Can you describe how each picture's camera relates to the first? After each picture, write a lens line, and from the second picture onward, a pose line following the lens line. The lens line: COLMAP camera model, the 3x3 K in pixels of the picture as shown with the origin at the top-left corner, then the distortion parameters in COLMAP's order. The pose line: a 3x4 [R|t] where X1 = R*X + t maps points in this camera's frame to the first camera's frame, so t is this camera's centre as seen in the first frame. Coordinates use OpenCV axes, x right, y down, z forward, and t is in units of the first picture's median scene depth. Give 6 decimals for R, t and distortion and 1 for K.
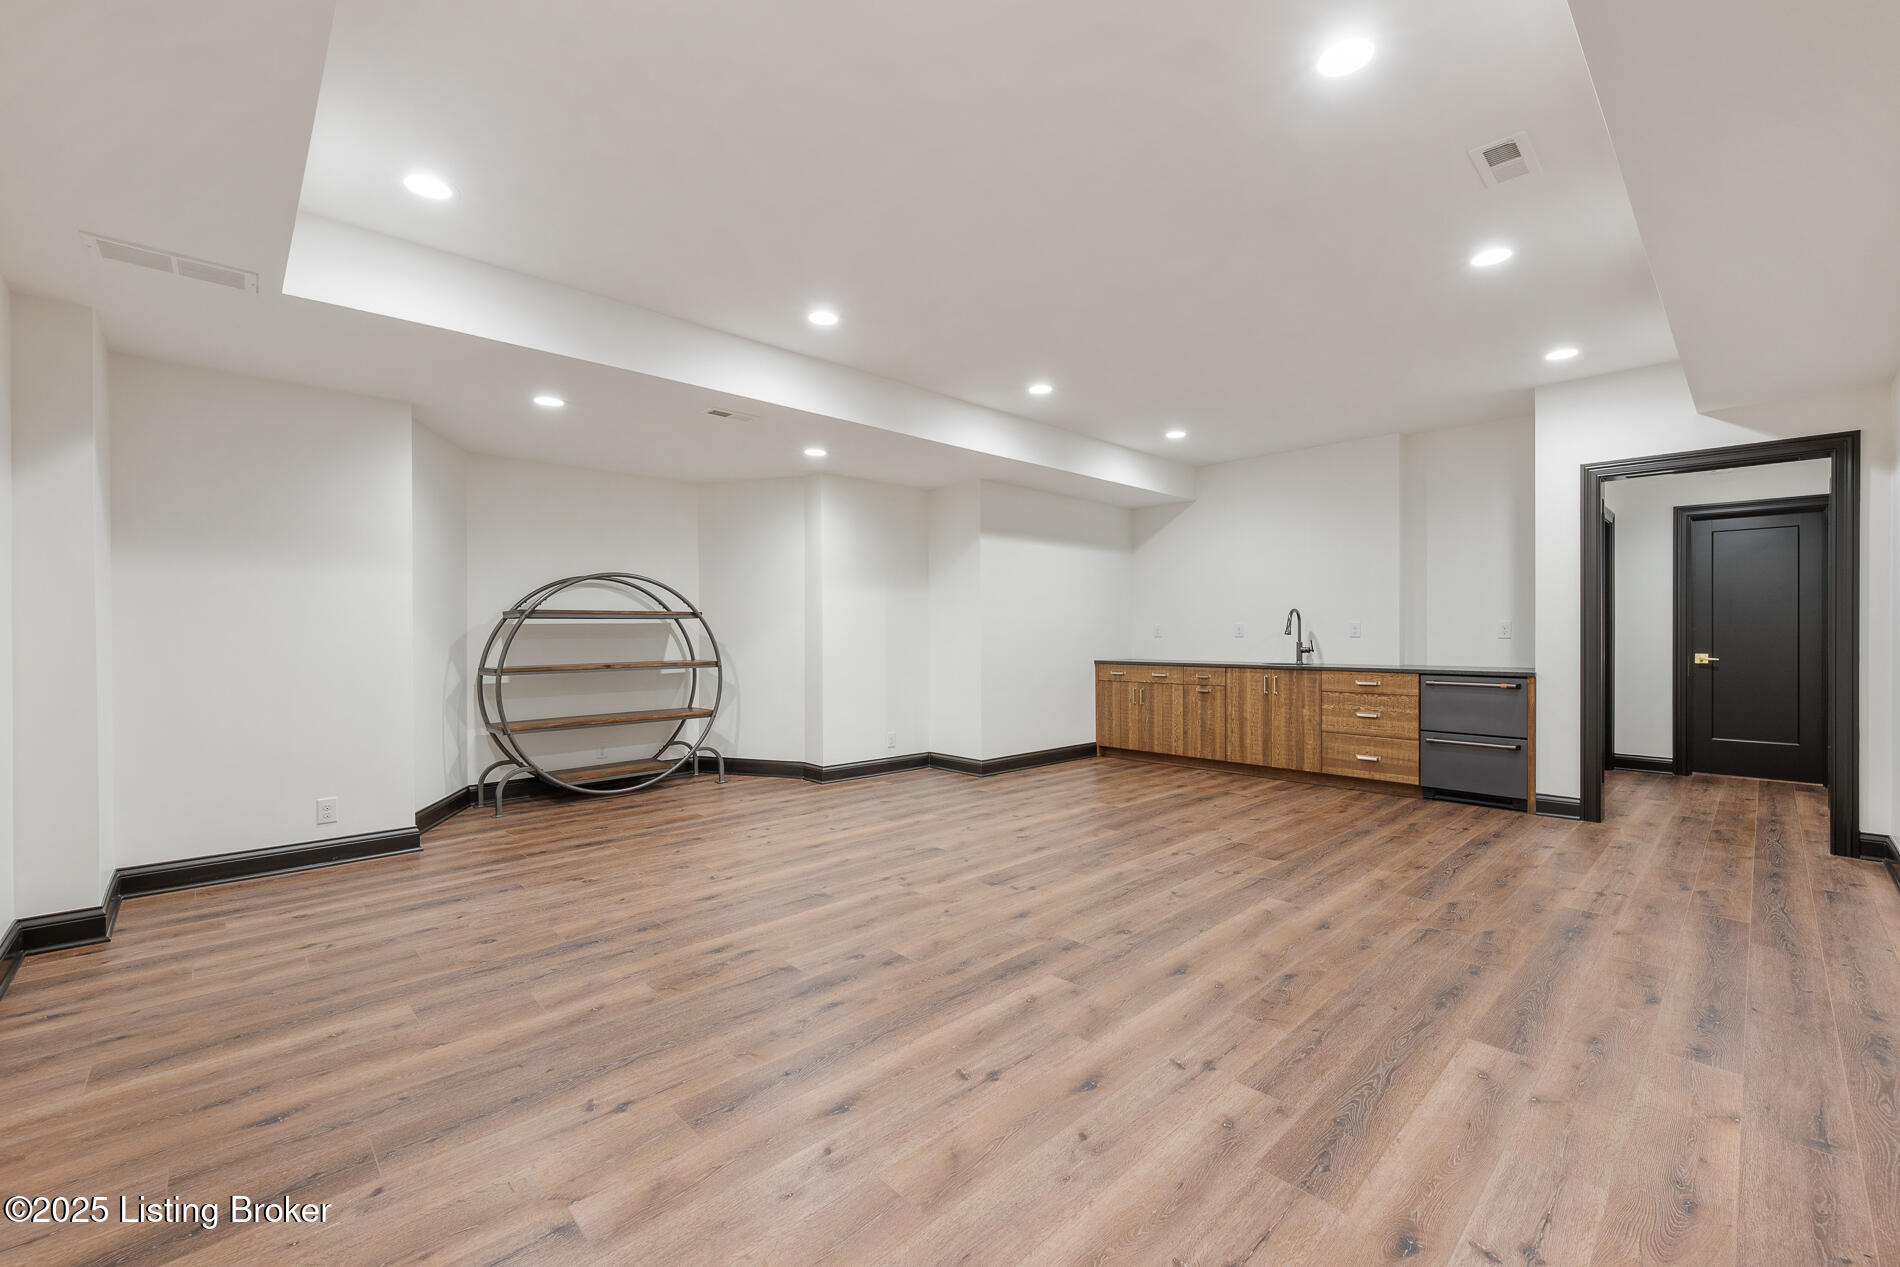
lens RADIAL K [[786.2, 0, 948.6], [0, 786.2, 638.9], [0, 0, 1]] dist [-0.002493, -0.000368]
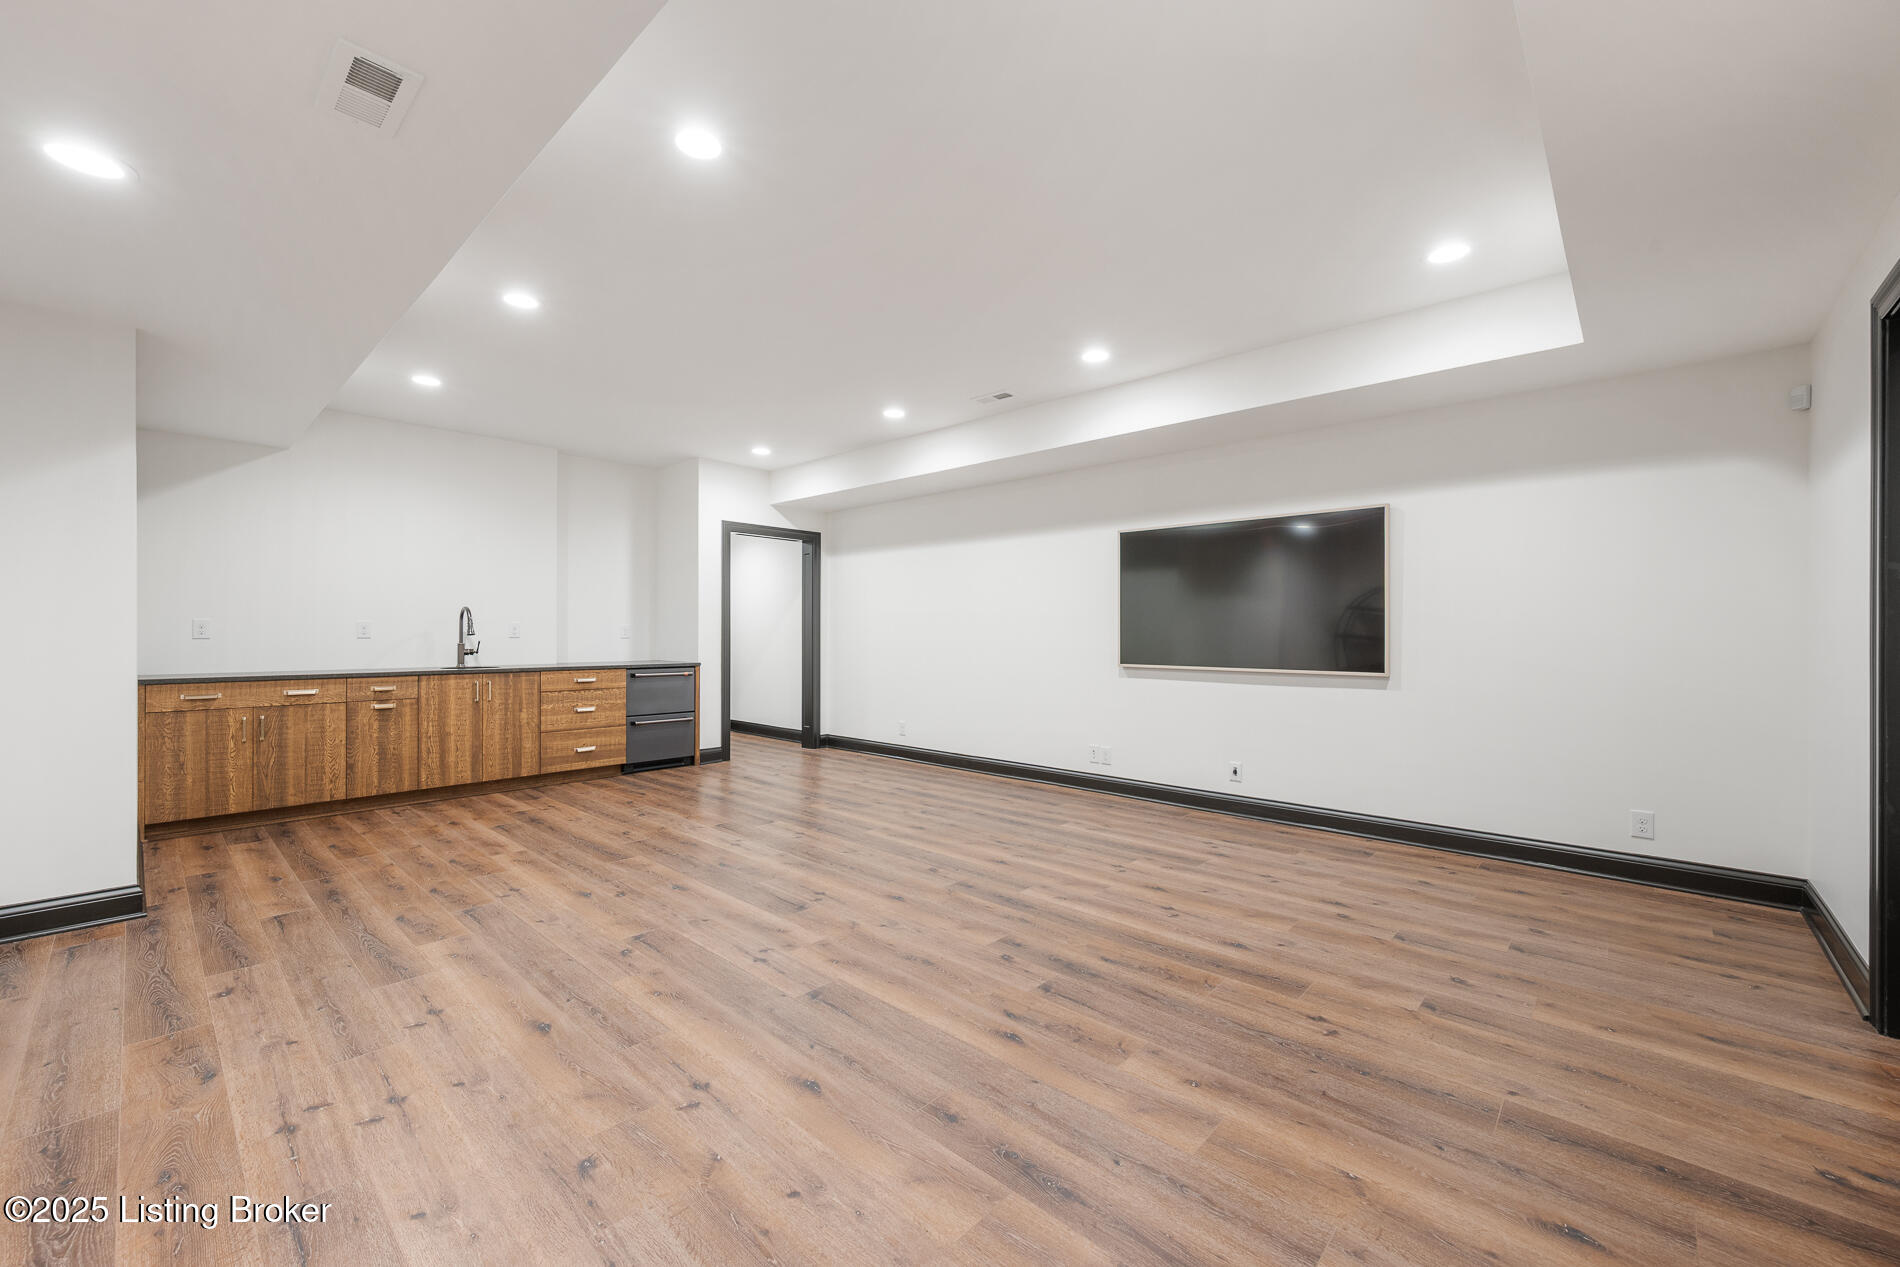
lens RADIAL K [[755.7, 0, 946.7], [0, 755.7, 629.2], [0, 0, 1]] dist [0.000715, -0.000057]
pose [[-0.072791, 0.006653, 0.997325, -0.542438], [0.004287, 0.999971, -0.006357, -0.005246], [-0.997338, 0.003813, -0.072818, 0.576957]]
